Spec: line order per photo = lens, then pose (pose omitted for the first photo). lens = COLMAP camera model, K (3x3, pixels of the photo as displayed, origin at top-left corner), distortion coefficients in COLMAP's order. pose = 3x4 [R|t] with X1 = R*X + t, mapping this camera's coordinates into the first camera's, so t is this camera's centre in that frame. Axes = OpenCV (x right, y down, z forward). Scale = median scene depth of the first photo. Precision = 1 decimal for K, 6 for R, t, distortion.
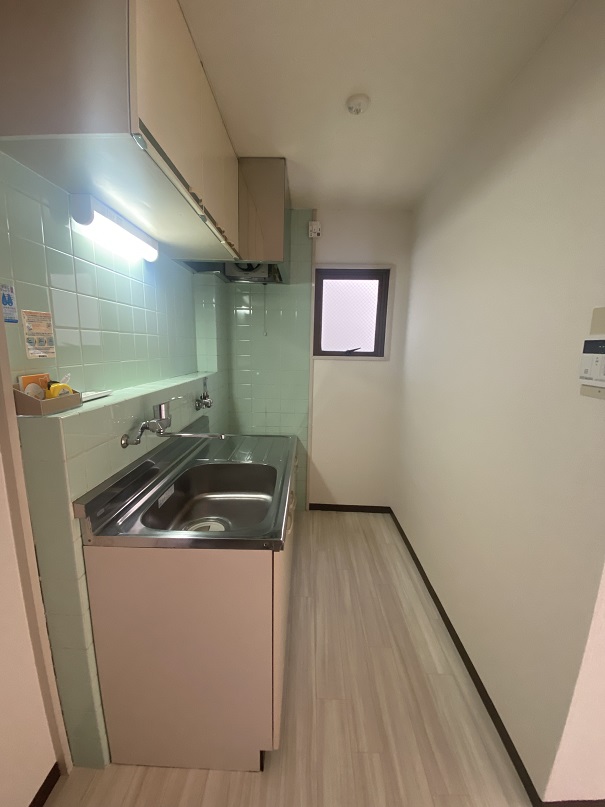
lens RADIAL K [[319.2, 0, 302.5], [0, 319.2, 403.5], [0, 0, 1]] dist [0.000300, -0.013401]
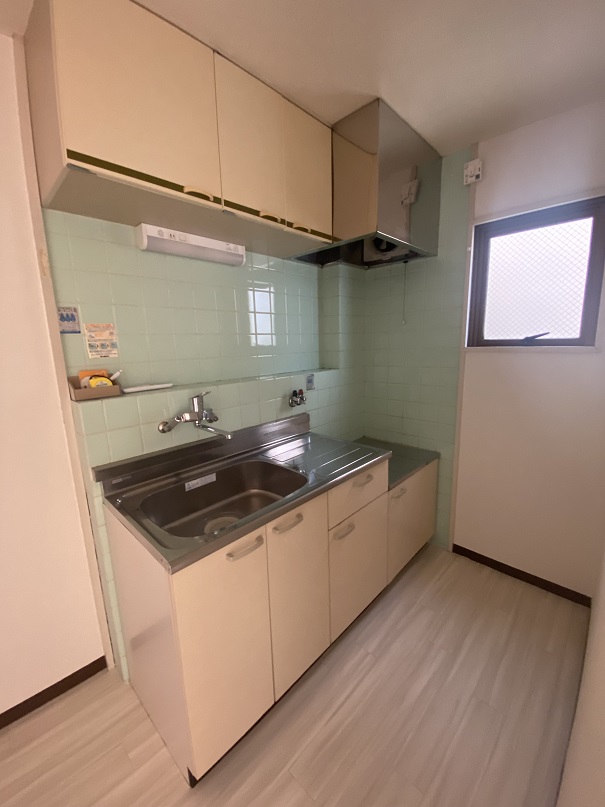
lens RADIAL K [[327.7, 0, 302.5], [0, 327.7, 403.5], [0, 0, 1]] dist [0.001243, -0.014607]
pose [[0.735762, 0.081838, -0.672277, 0.292314], [-0.073251, 0.996465, 0.041134, -0.026671], [0.673267, 0.018980, 0.739156, 0.209620]]
